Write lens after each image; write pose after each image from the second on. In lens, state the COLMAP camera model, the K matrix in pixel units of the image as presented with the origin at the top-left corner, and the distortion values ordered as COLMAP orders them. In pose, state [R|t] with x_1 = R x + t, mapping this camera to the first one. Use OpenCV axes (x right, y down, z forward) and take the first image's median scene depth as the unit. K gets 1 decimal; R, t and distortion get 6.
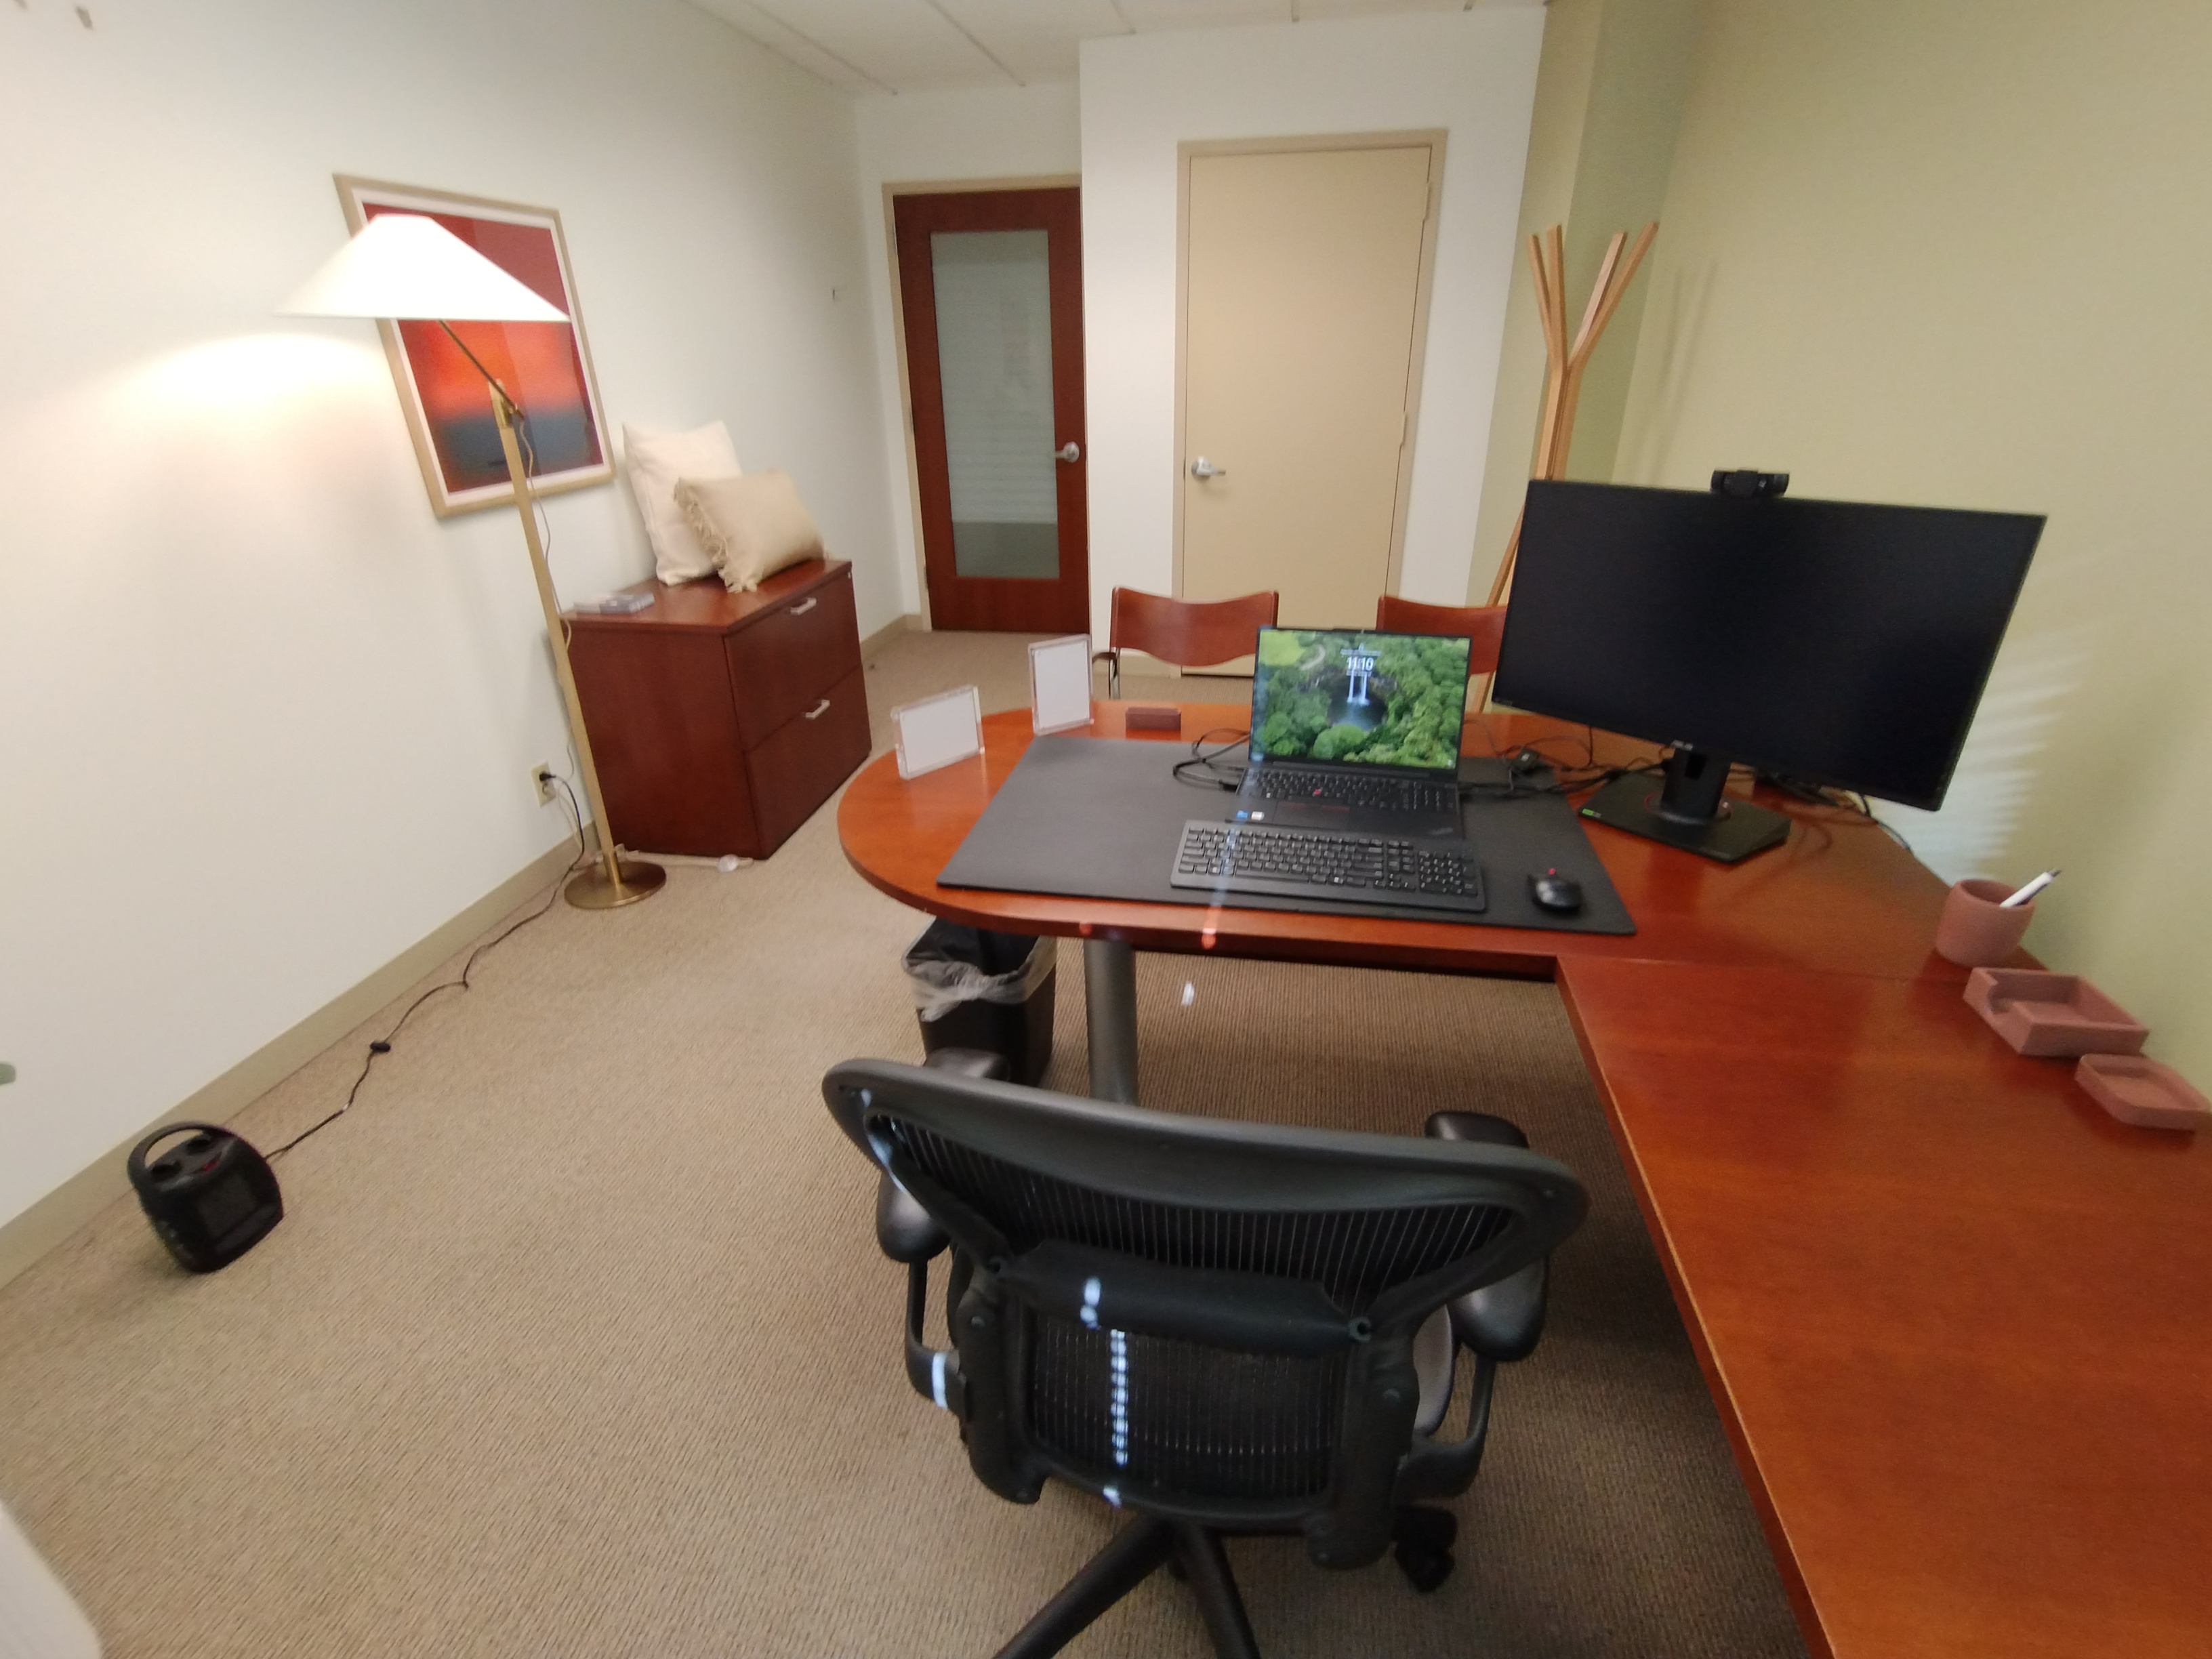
lens RADIAL K [[1023.3, 0, 1116.3], [0, 1023.3, 829.0], [0, 0, 1]] dist [-0.010468, 0.000266]
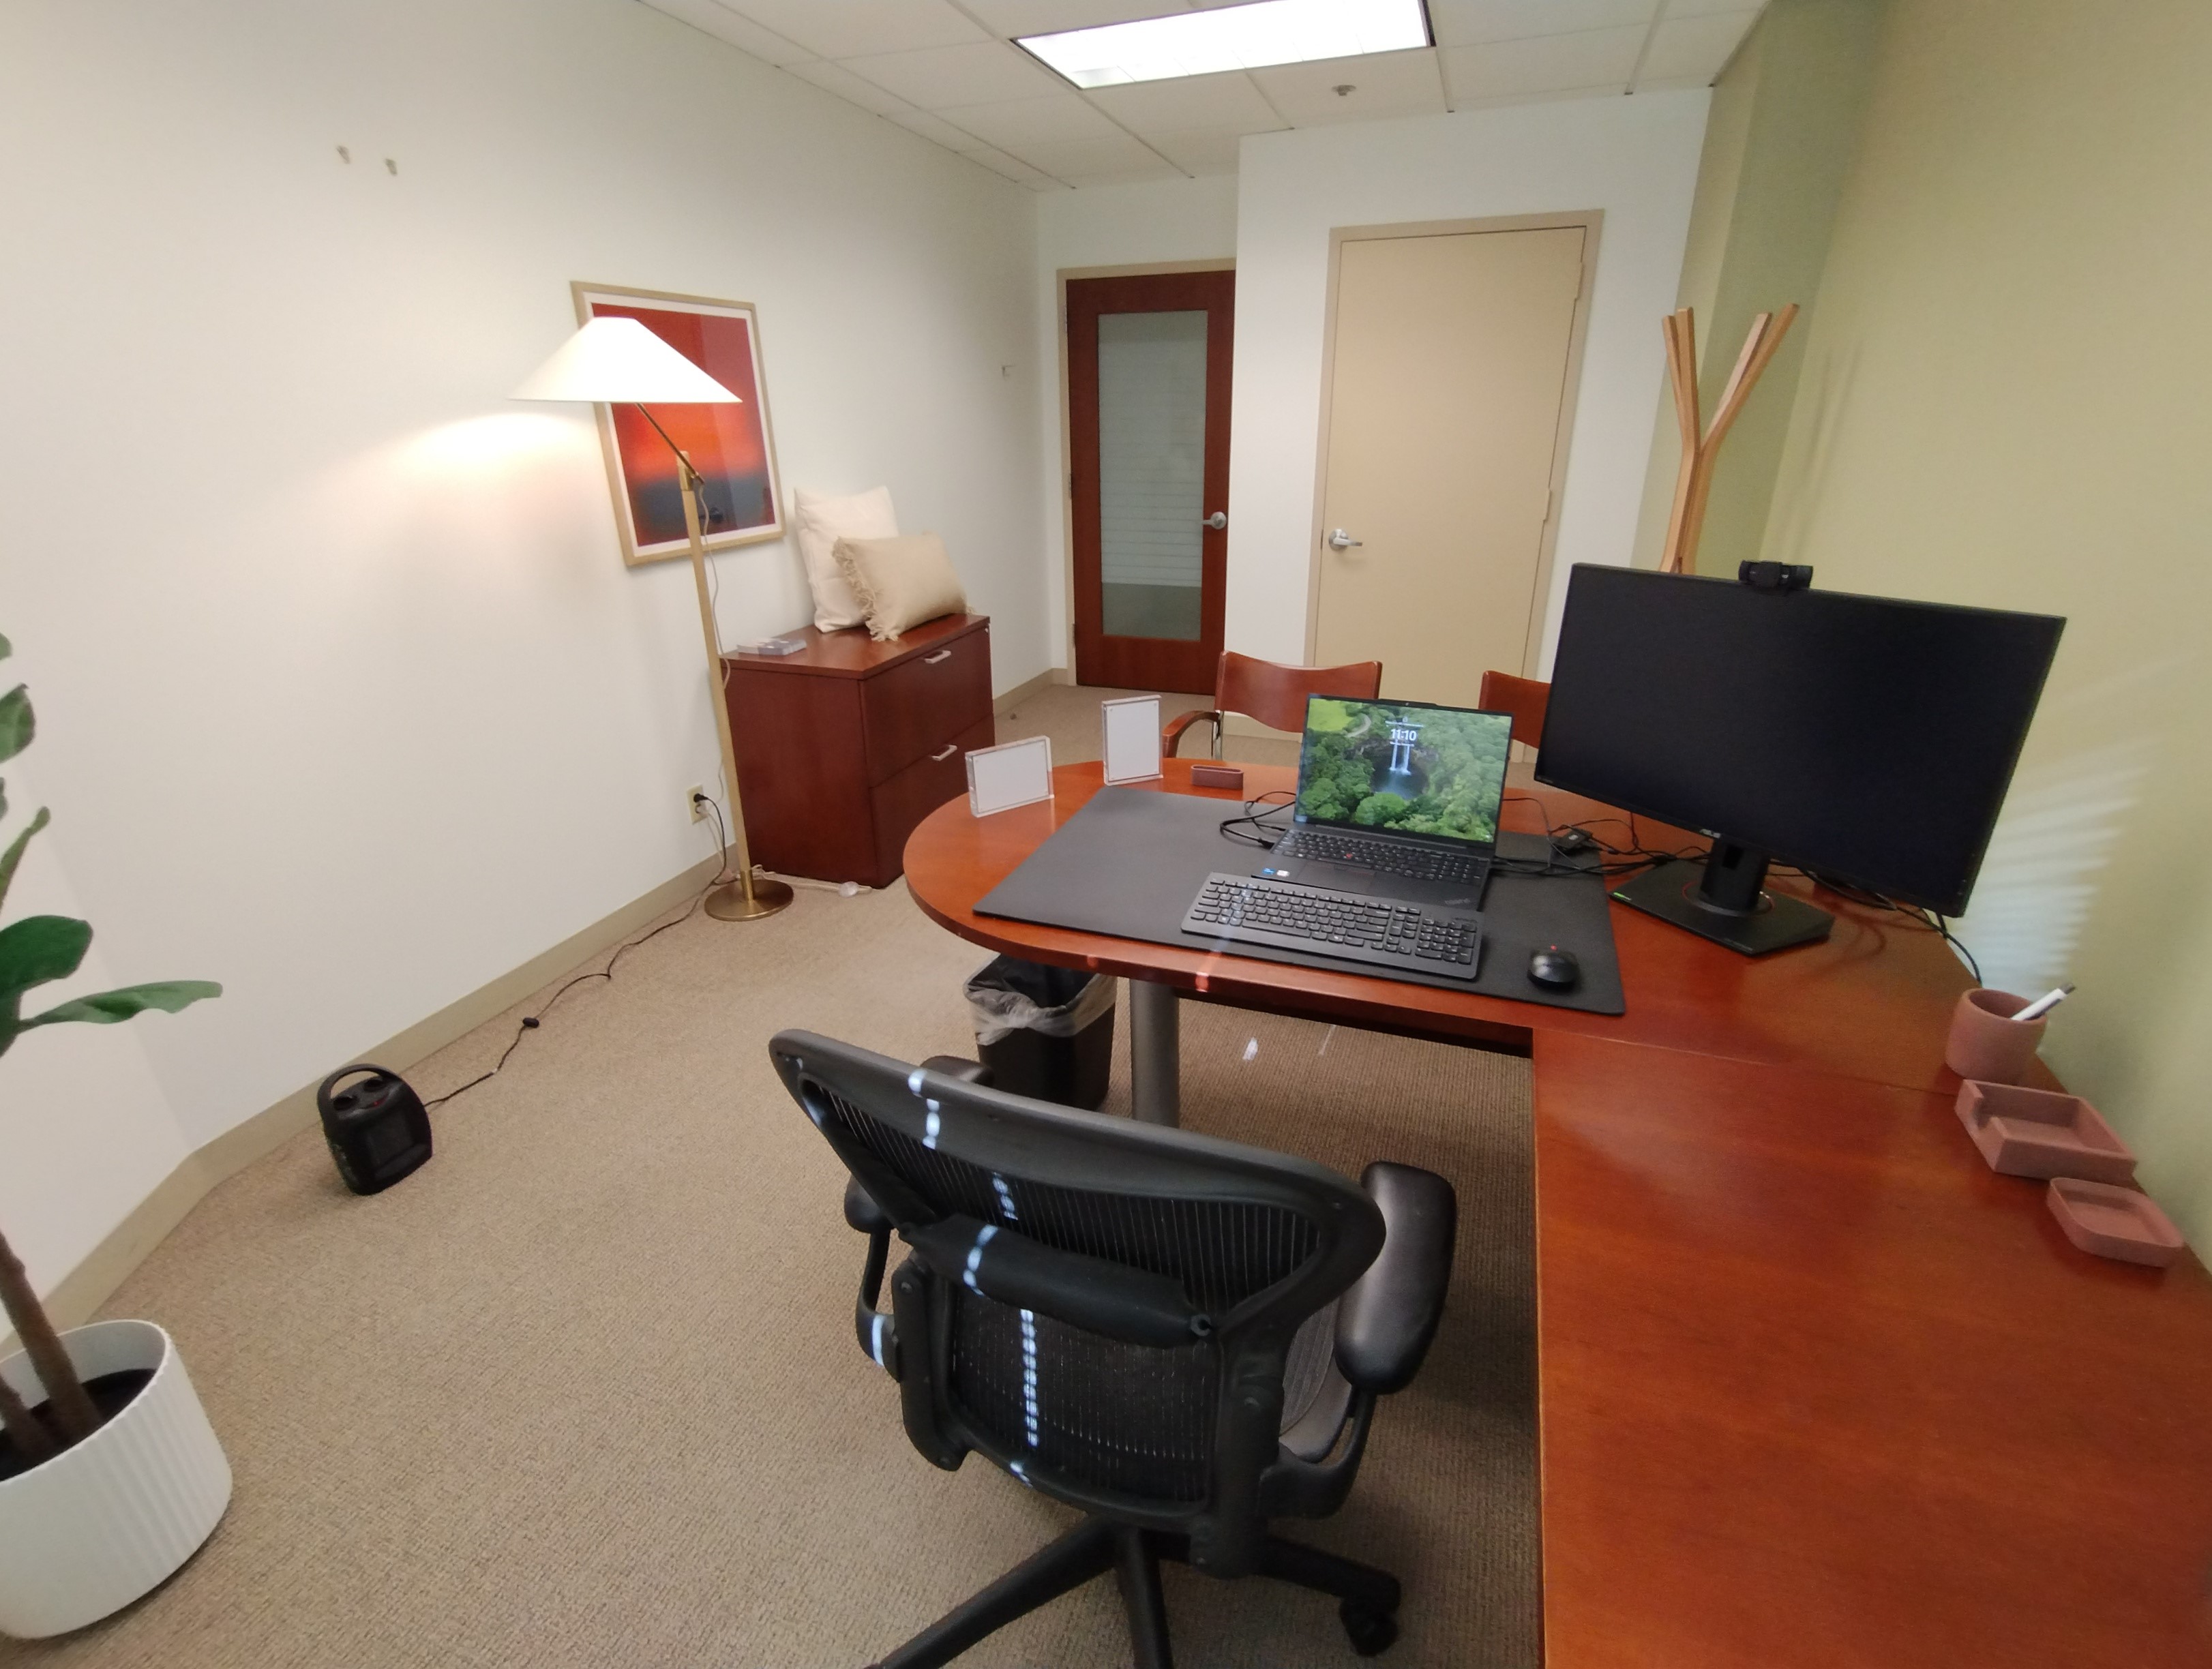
lens RADIAL K [[1023.2, 0, 1095.3], [0, 1023.2, 830.3], [0, 0, 1]] dist [-0.010468, 0.000266]
pose [[0.983753, 0.070065, -0.165293, 0.099822], [-0.079125, 0.995666, -0.048870, 0.007914], [0.161153, 0.061155, 0.985033, -0.050278]]
